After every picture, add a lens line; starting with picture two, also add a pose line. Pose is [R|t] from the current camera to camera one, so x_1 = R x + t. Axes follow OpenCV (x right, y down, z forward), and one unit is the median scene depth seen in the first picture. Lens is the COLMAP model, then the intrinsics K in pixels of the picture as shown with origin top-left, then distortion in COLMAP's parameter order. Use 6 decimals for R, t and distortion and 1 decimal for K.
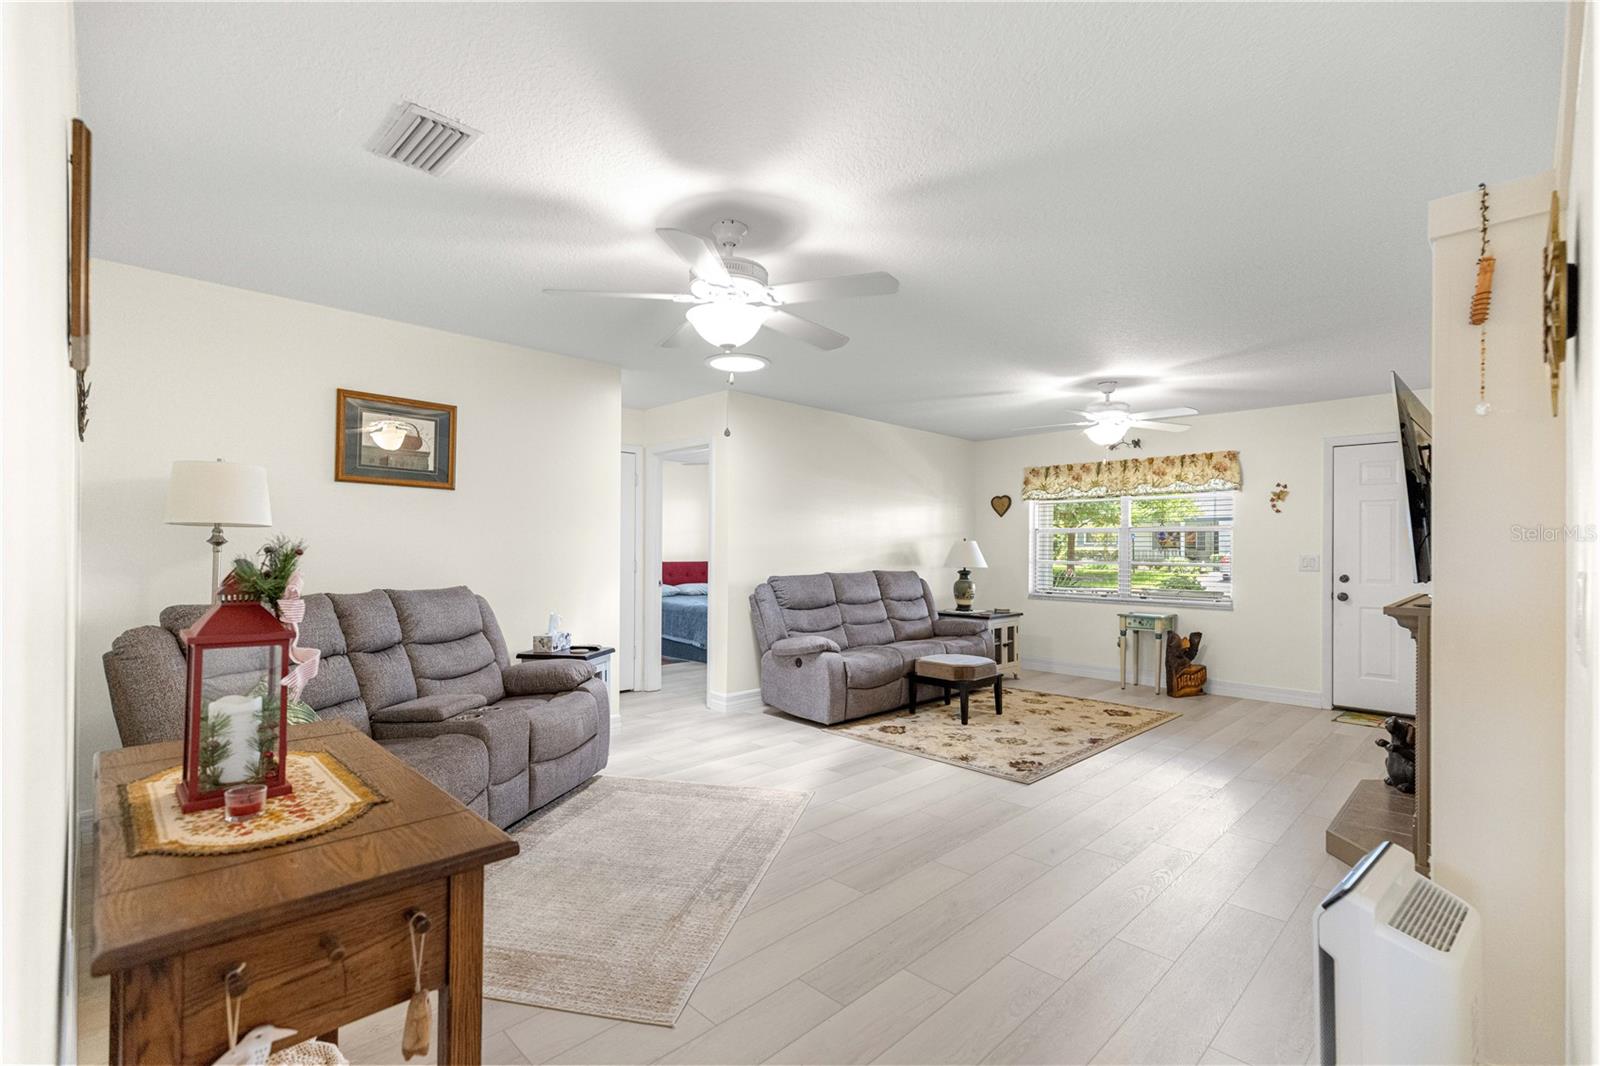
lens RADIAL K [[715.4, 0, 801.7], [0, 715.4, 545.8], [0, 0, 1]] dist [0.003095, 0.000201]
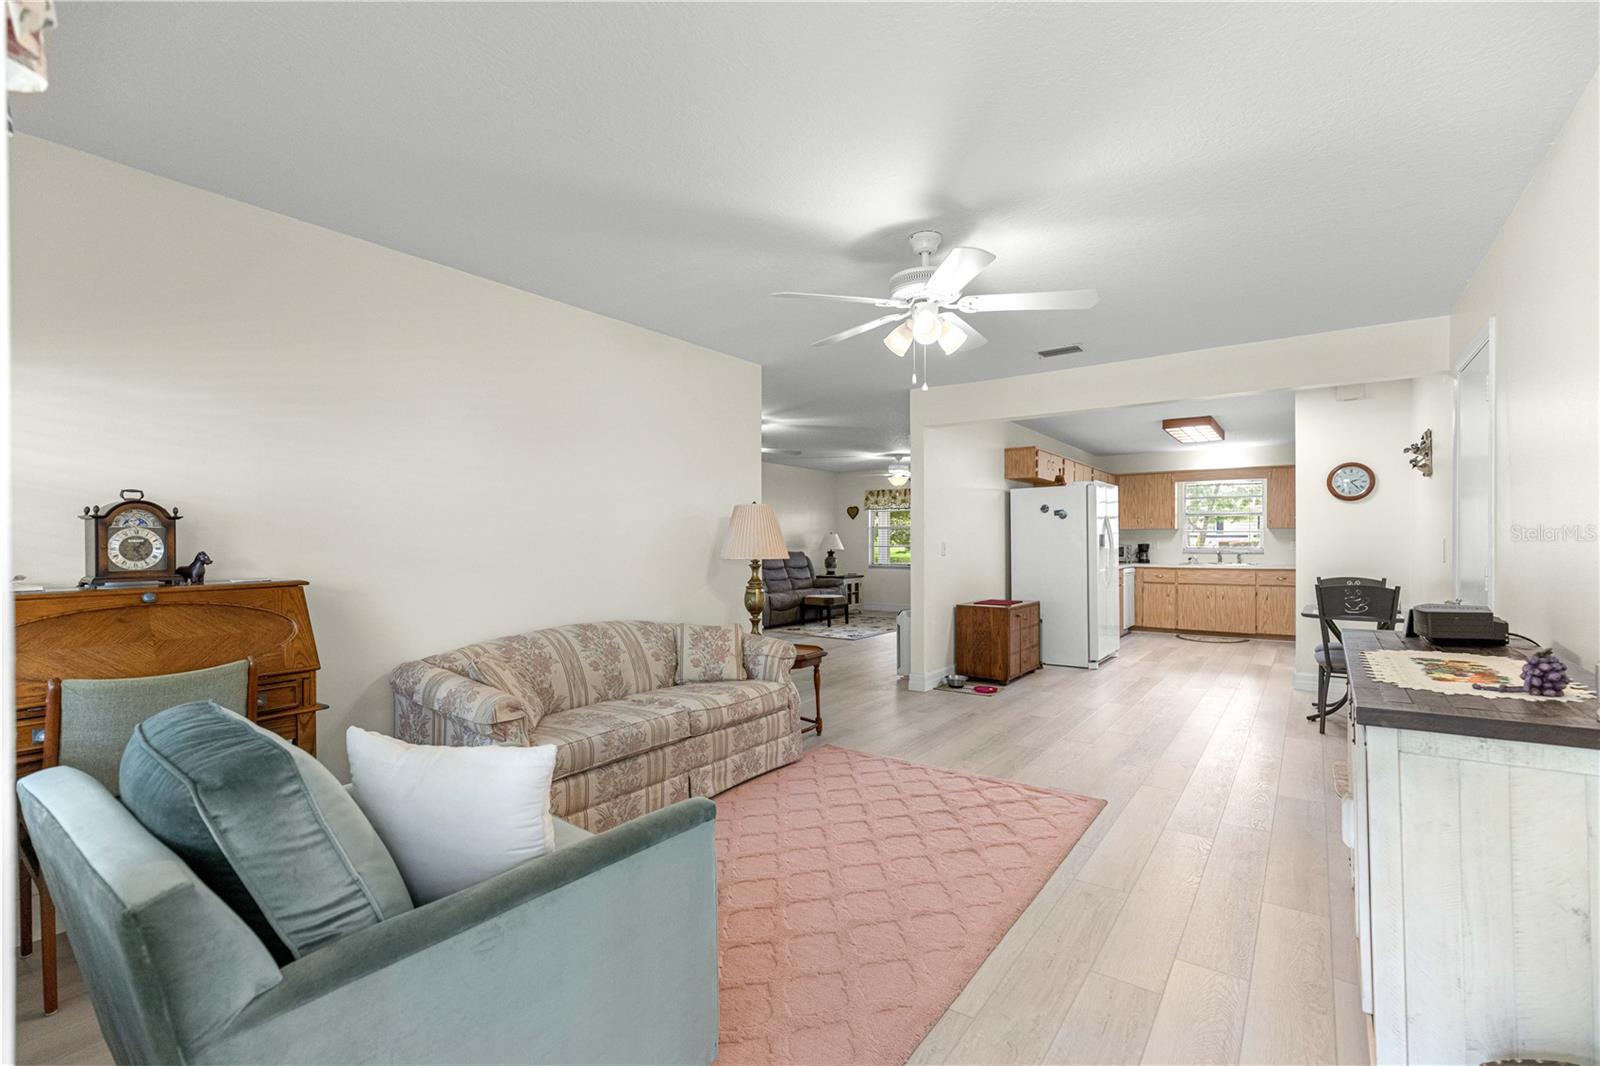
lens RADIAL K [[715.4, 0, 801.7], [0, 715.4, 545.8], [0, 0, 1]] dist [0.003095, 0.000201]
pose [[0.986270, -0.009436, 0.164873, -0.140521], [0.007123, 0.999868, 0.014613, -0.005025], [-0.164989, -0.013238, 0.986206, -0.766171]]
